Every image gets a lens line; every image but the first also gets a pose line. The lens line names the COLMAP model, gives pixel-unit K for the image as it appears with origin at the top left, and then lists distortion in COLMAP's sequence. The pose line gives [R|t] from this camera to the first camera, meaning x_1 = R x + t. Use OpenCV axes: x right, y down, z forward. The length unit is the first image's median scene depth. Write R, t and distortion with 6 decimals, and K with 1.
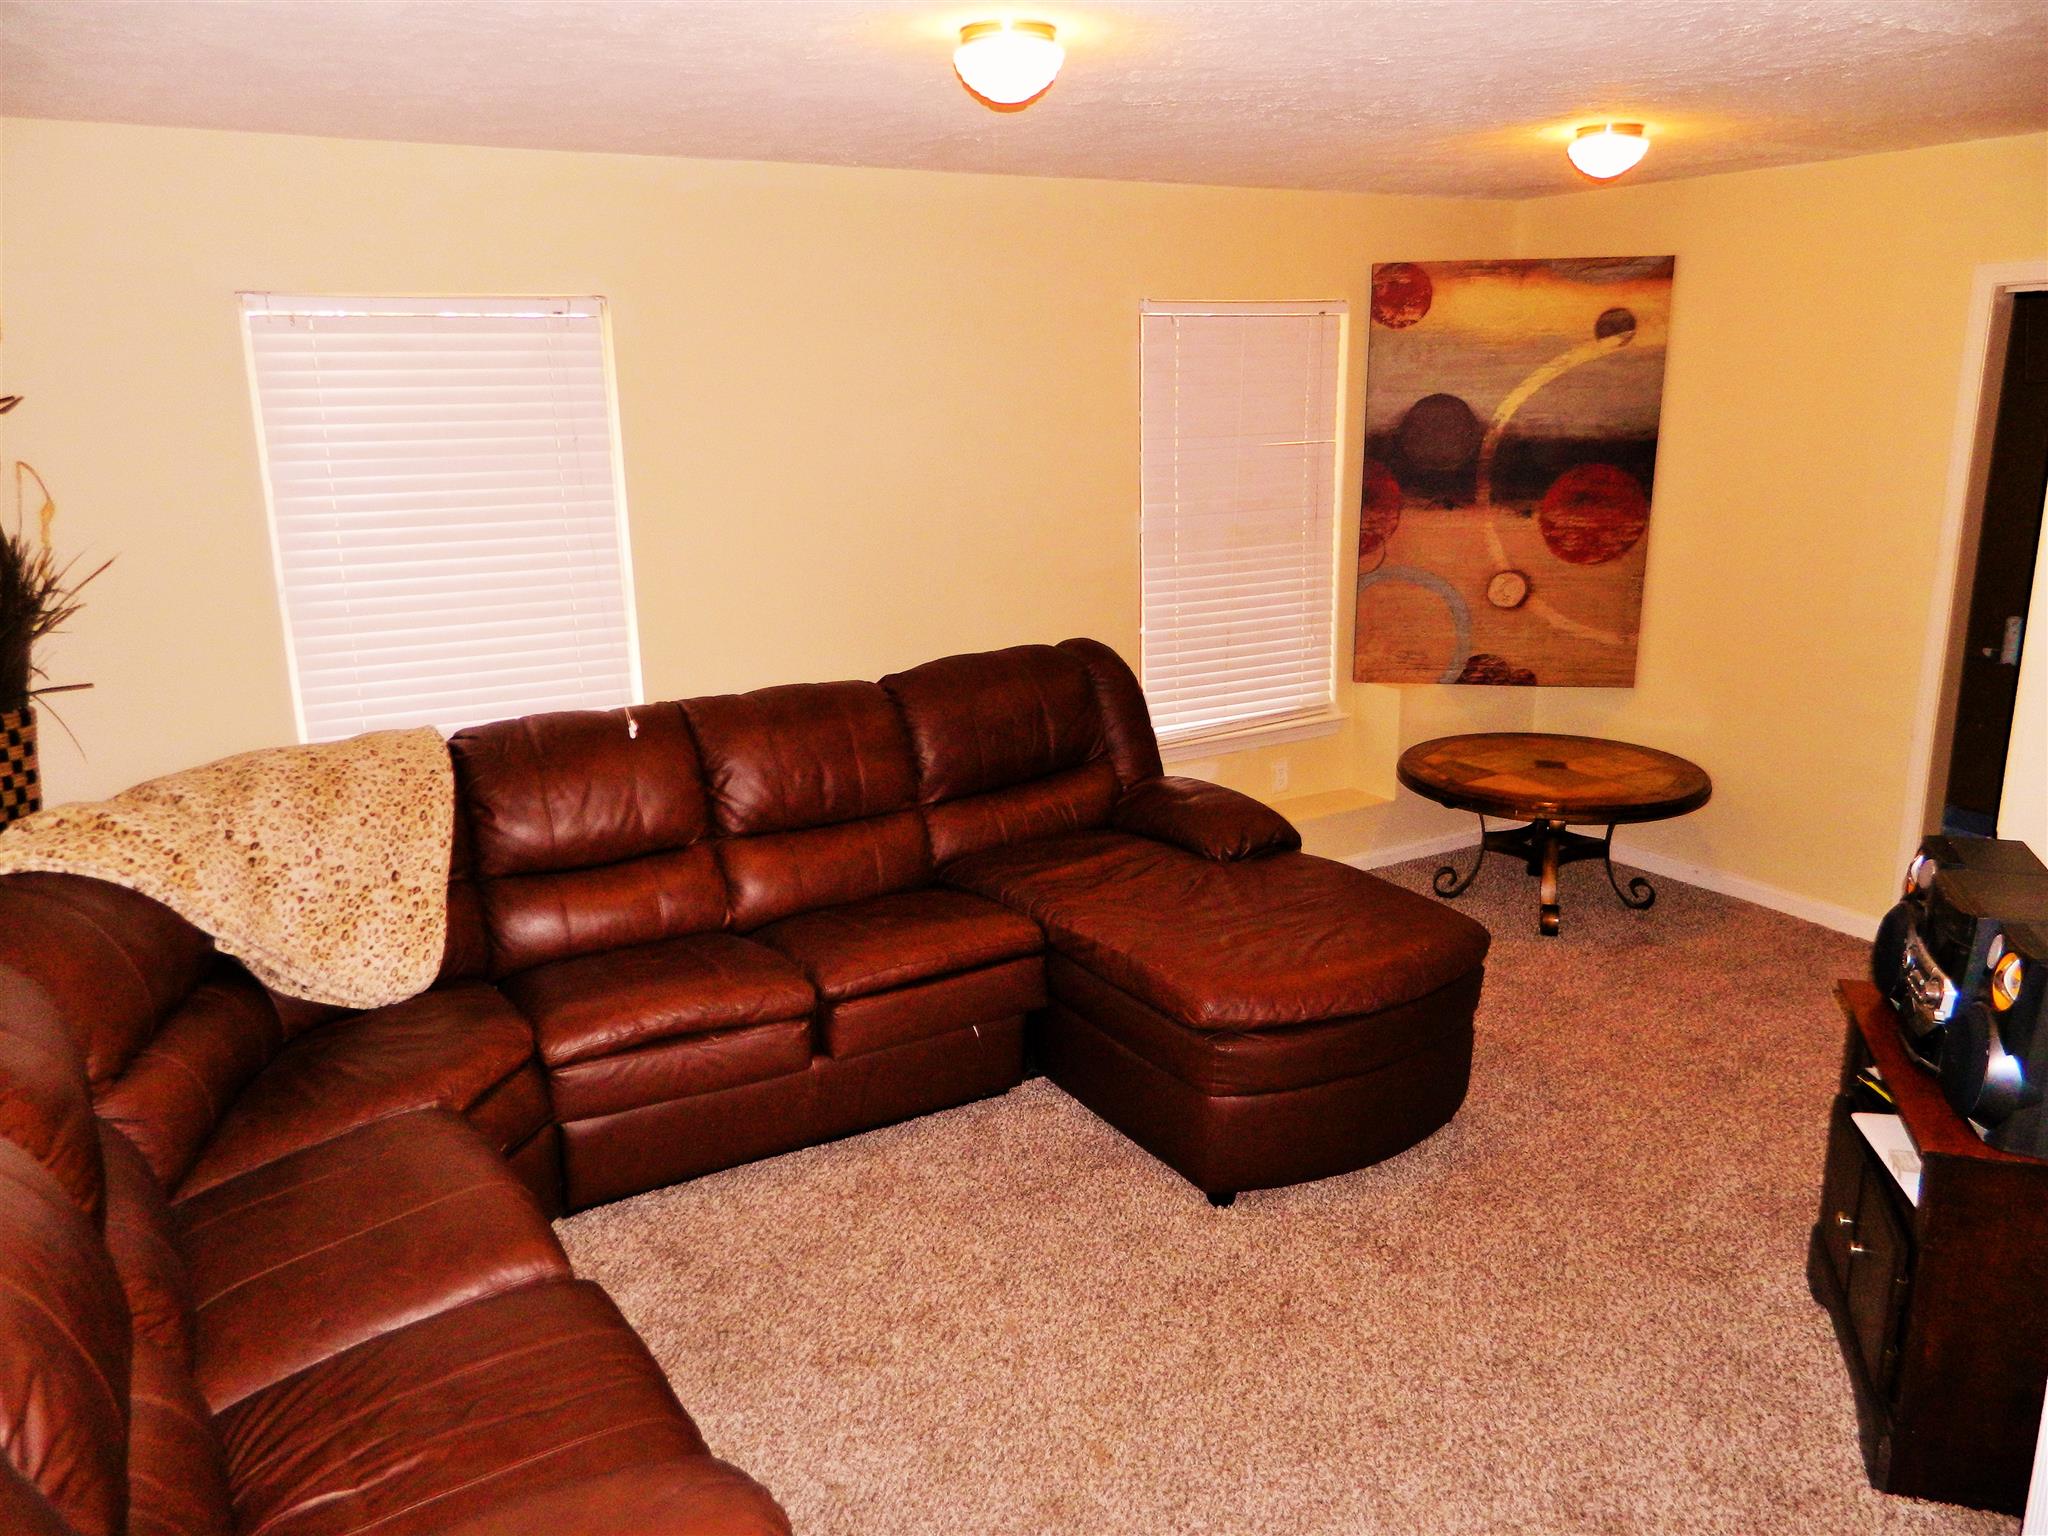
lens RADIAL K [[1532.0, 0, 1025.0], [0, 1532.0, 767.8], [0, 0, 1]] dist [0.021454, -0.002949]
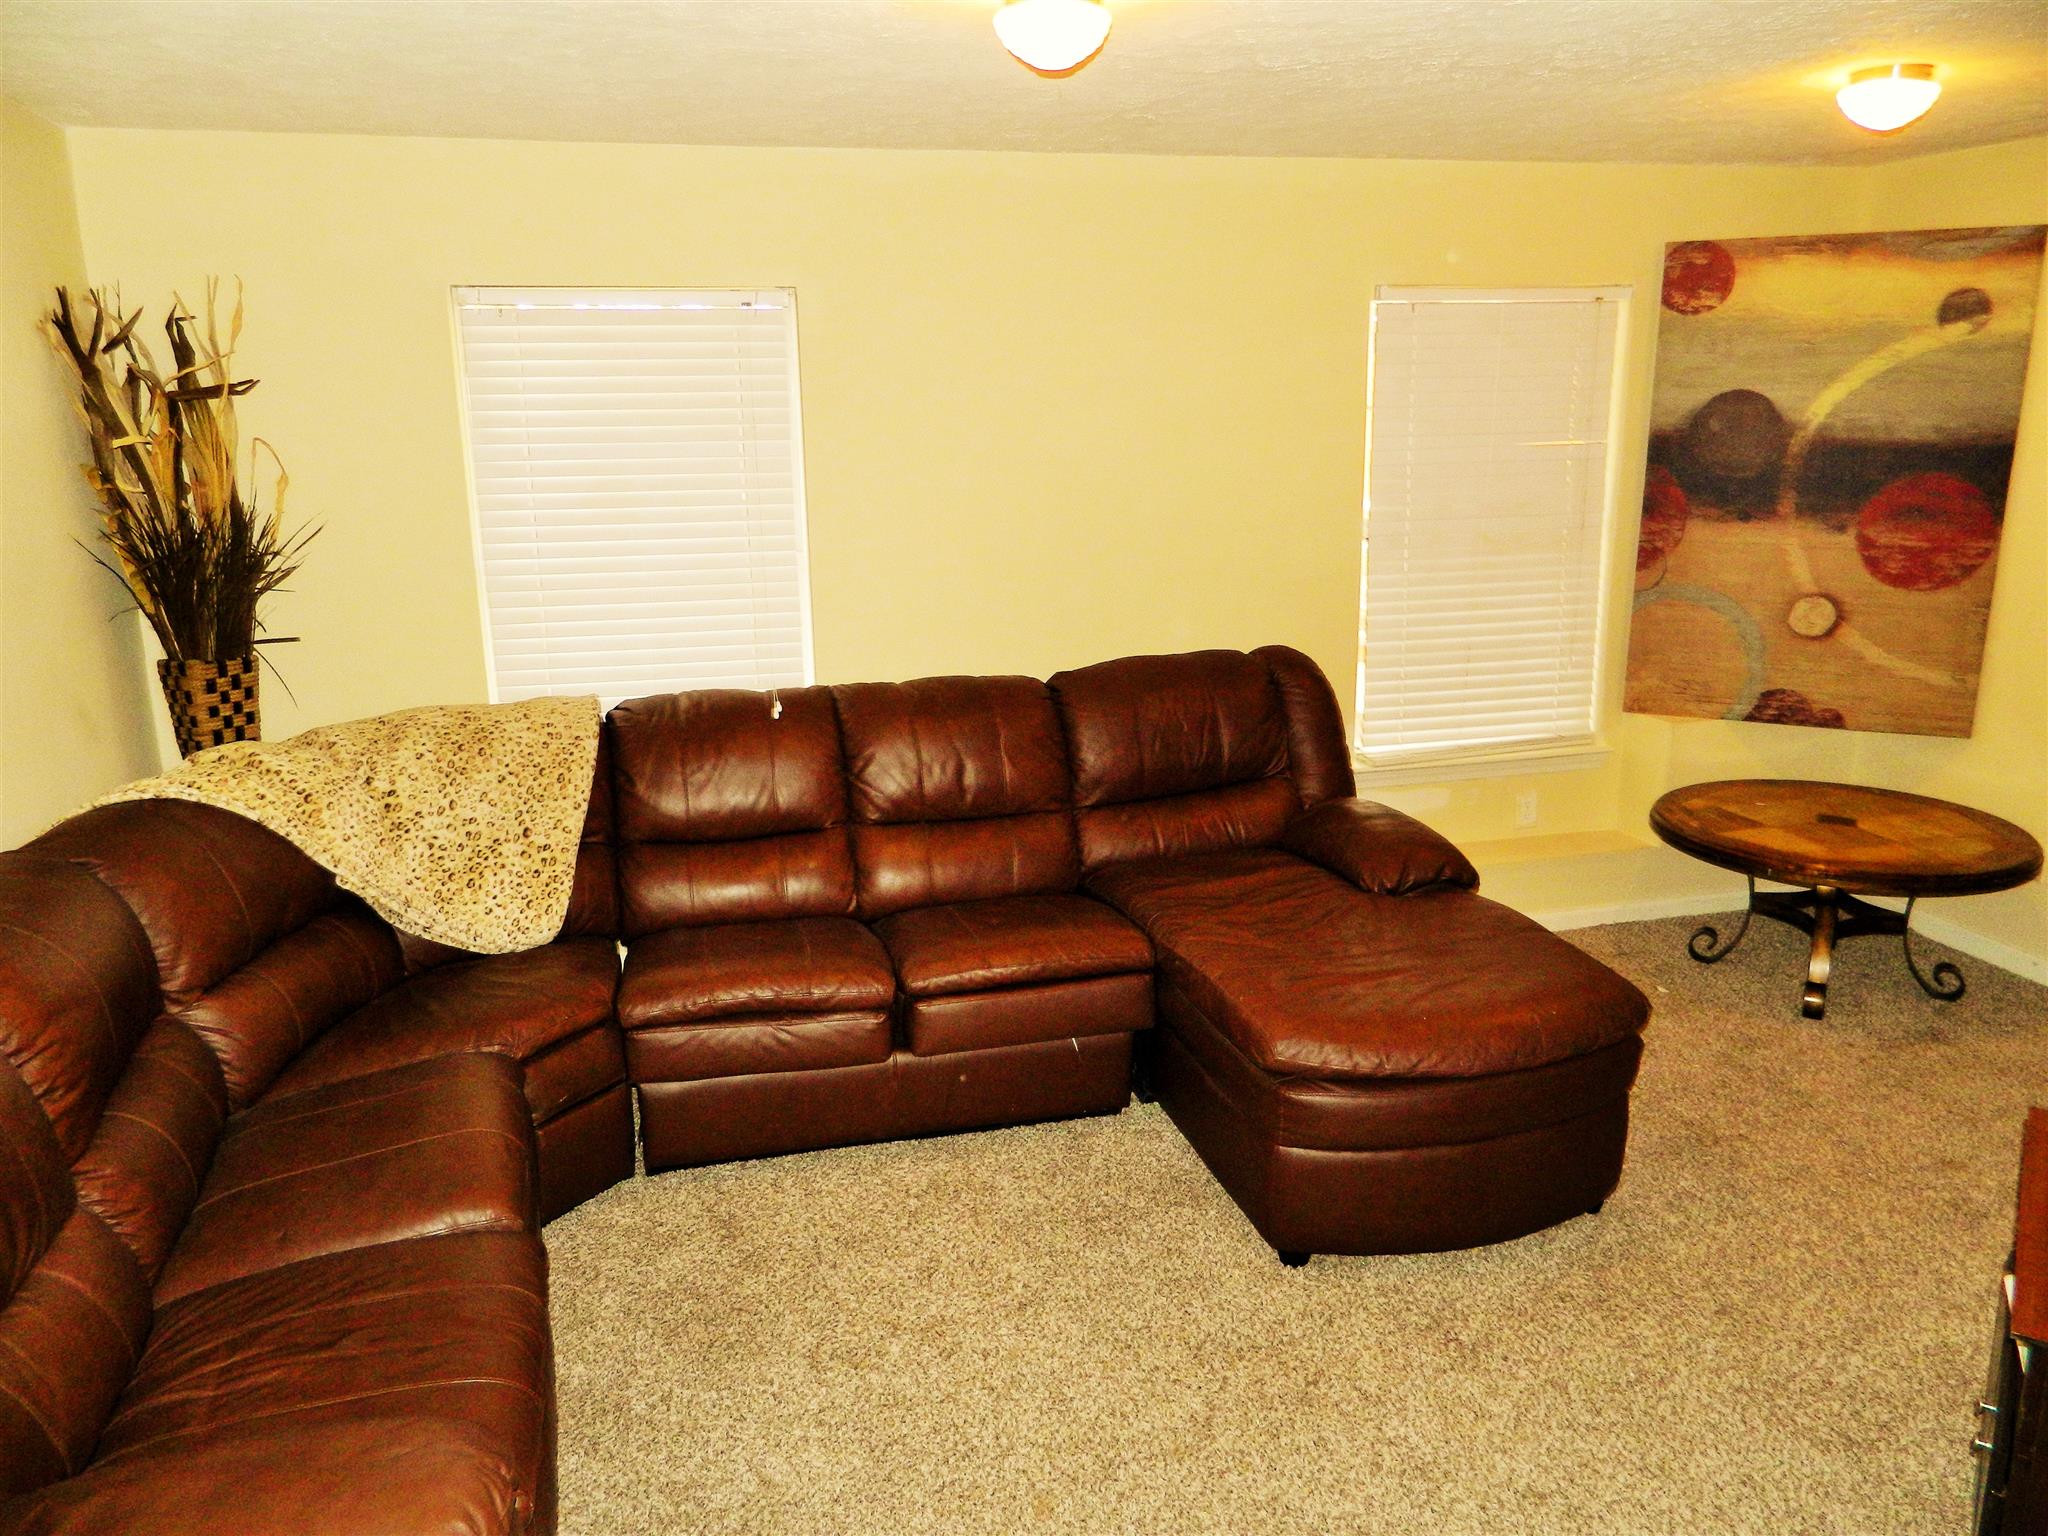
lens RADIAL K [[1532.0, 0, 1024.8], [0, 1532.0, 766.9], [0, 0, 1]] dist [0.021454, -0.002949]
pose [[0.959607, 0.071143, -0.272200, 0.192051], [-0.072420, 0.997360, 0.005365, -0.005220], [0.271863, 0.014564, 0.962226, 0.064253]]
